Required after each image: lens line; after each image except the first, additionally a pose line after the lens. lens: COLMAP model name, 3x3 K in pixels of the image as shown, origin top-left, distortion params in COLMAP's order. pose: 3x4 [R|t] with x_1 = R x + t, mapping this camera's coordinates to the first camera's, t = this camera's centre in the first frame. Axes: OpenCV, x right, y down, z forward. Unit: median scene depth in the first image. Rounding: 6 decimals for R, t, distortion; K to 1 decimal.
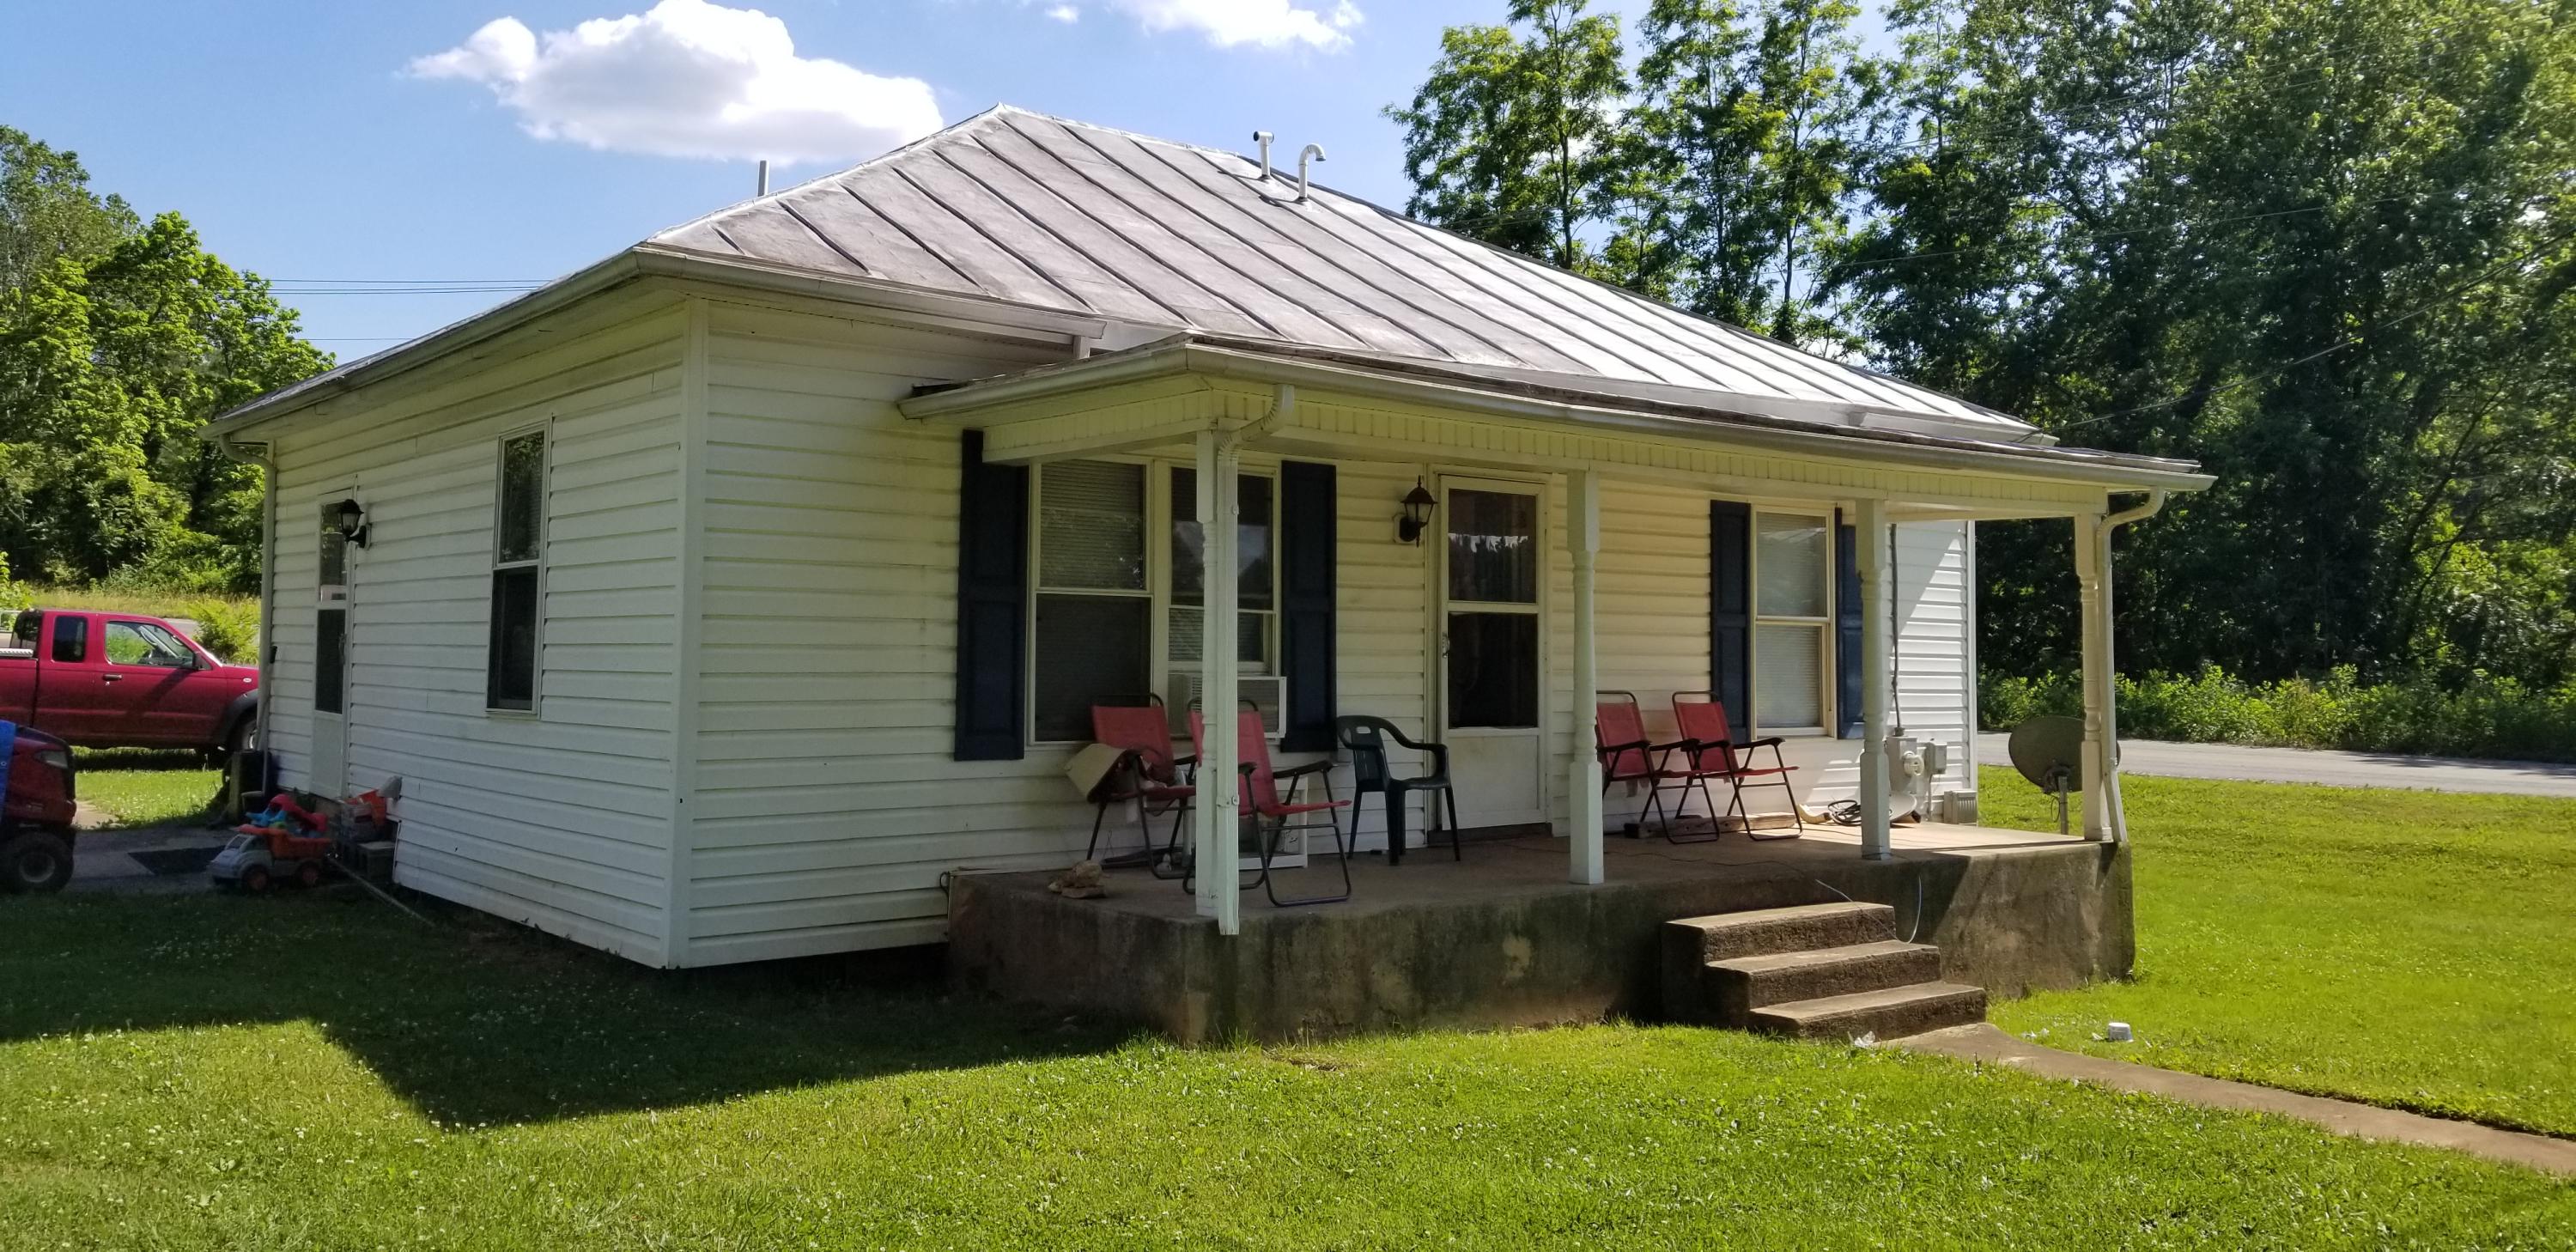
lens RADIAL K [[1920.3, 0, 1288.0], [0, 1920.3, 626.0], [0, 0, 1]] dist [0.047498, -0.000545]
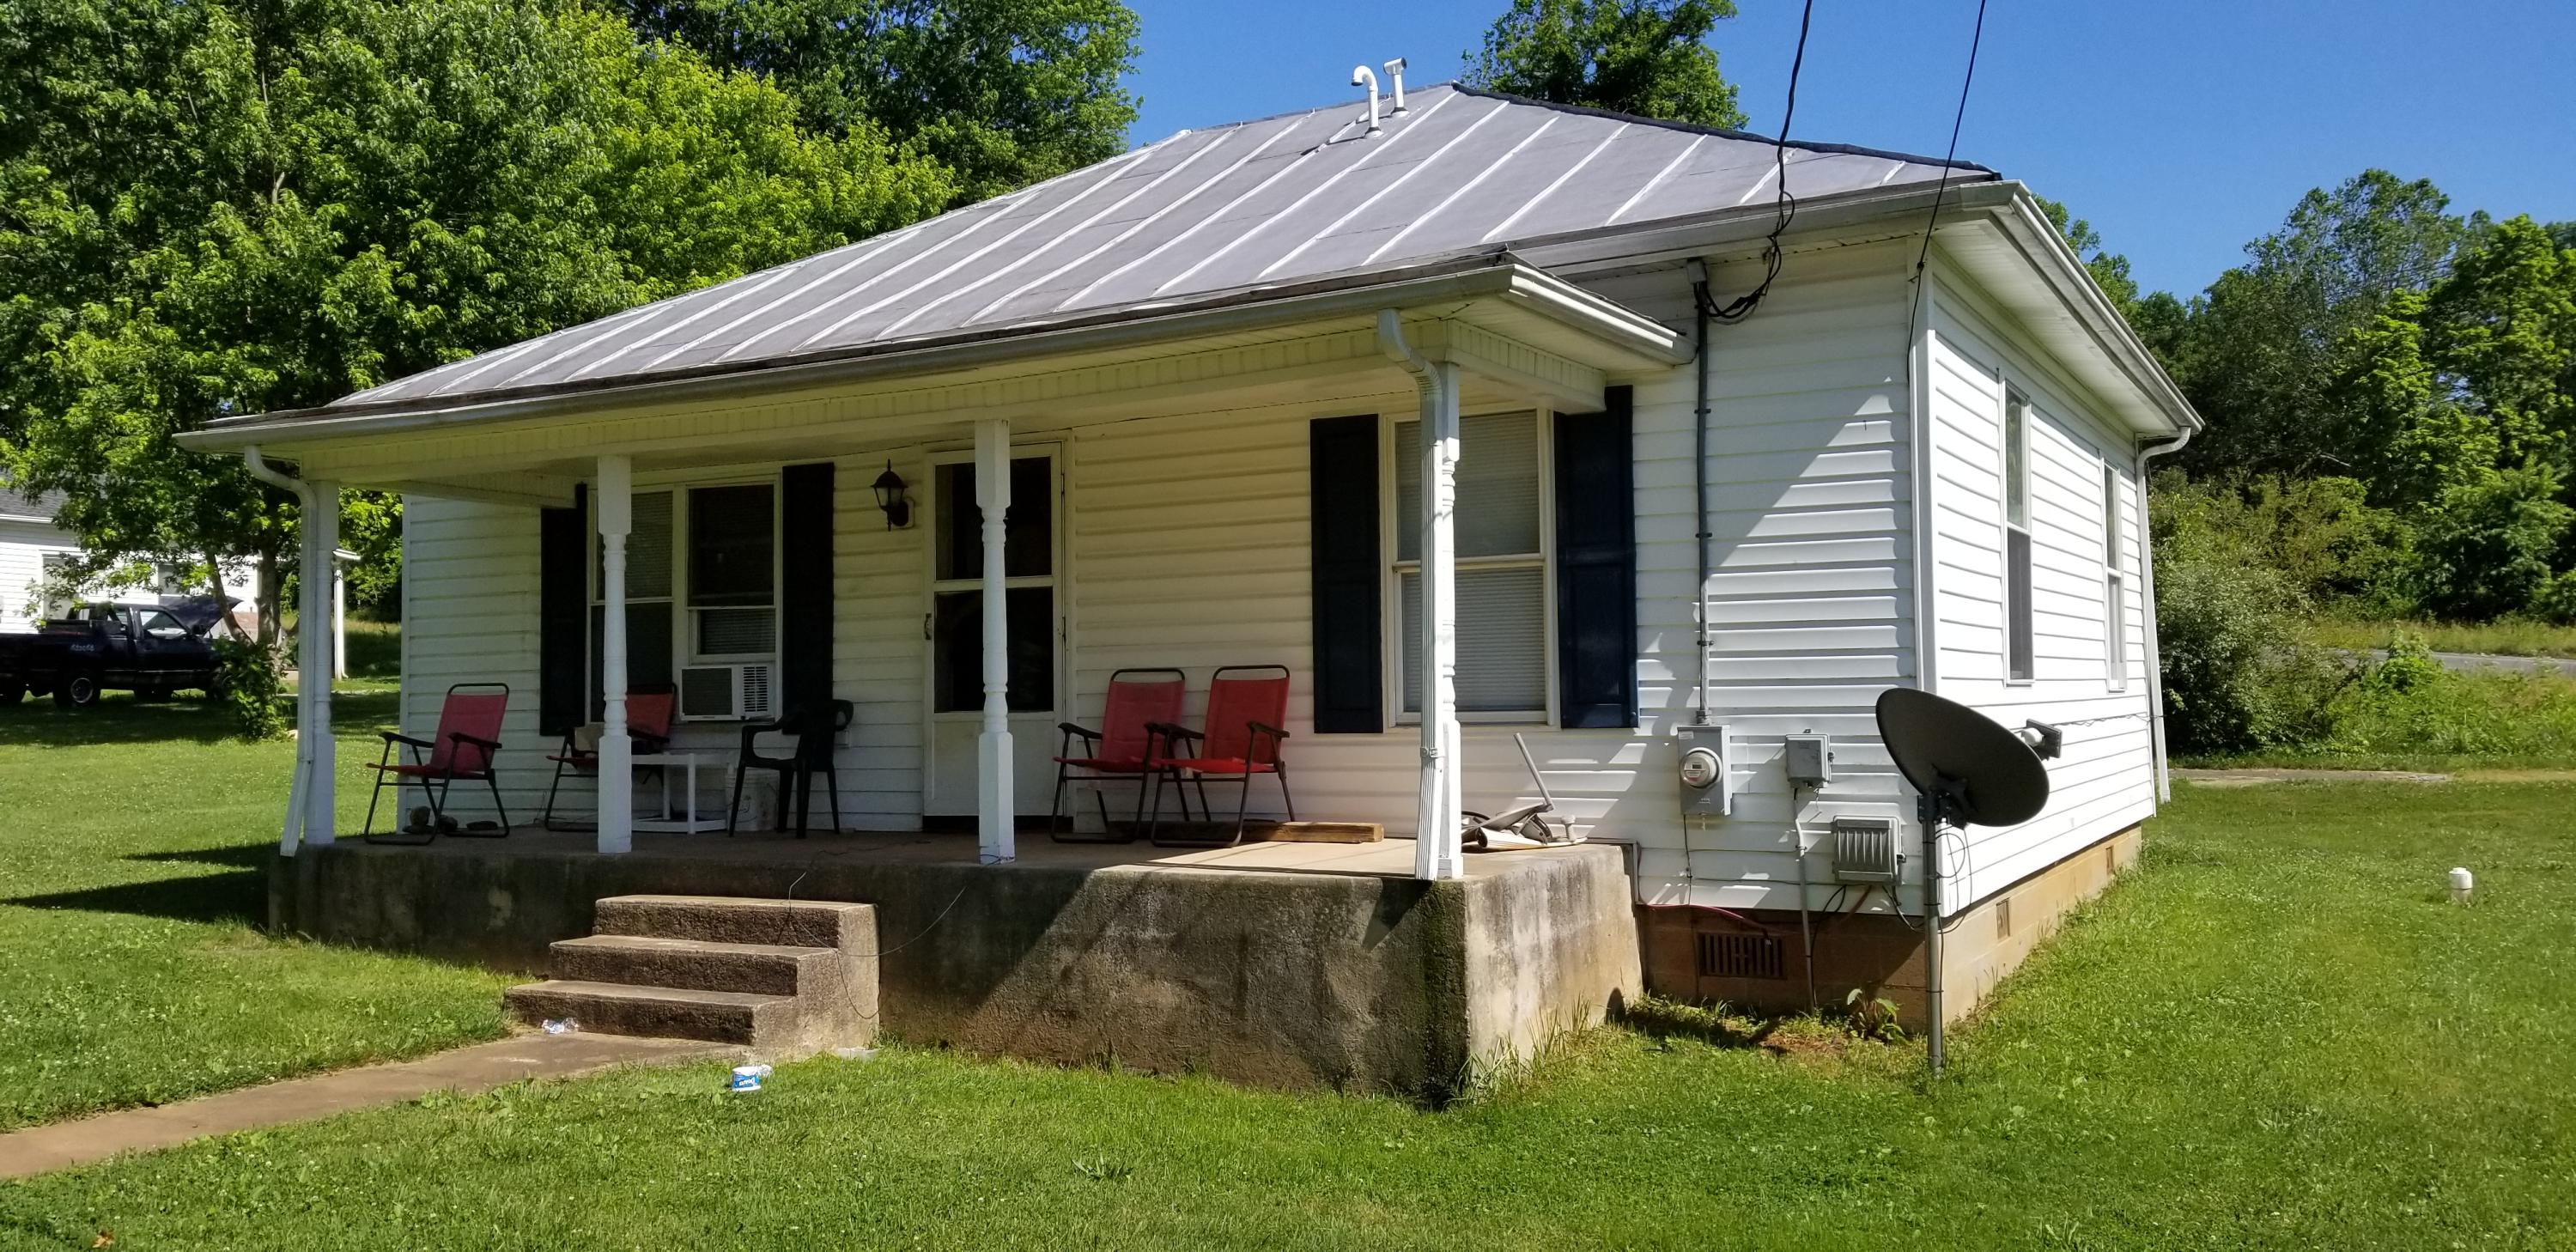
lens RADIAL K [[2022.9, 0, 1283.6], [0, 2022.9, 685.1], [0, 0, 1]] dist [0.131021, -0.295792]
pose [[0.395999, -0.025755, -0.917890, 1.124705], [0.036252, 0.999266, -0.012399, 0.060131], [0.917535, -0.028365, 0.396642, 0.767533]]
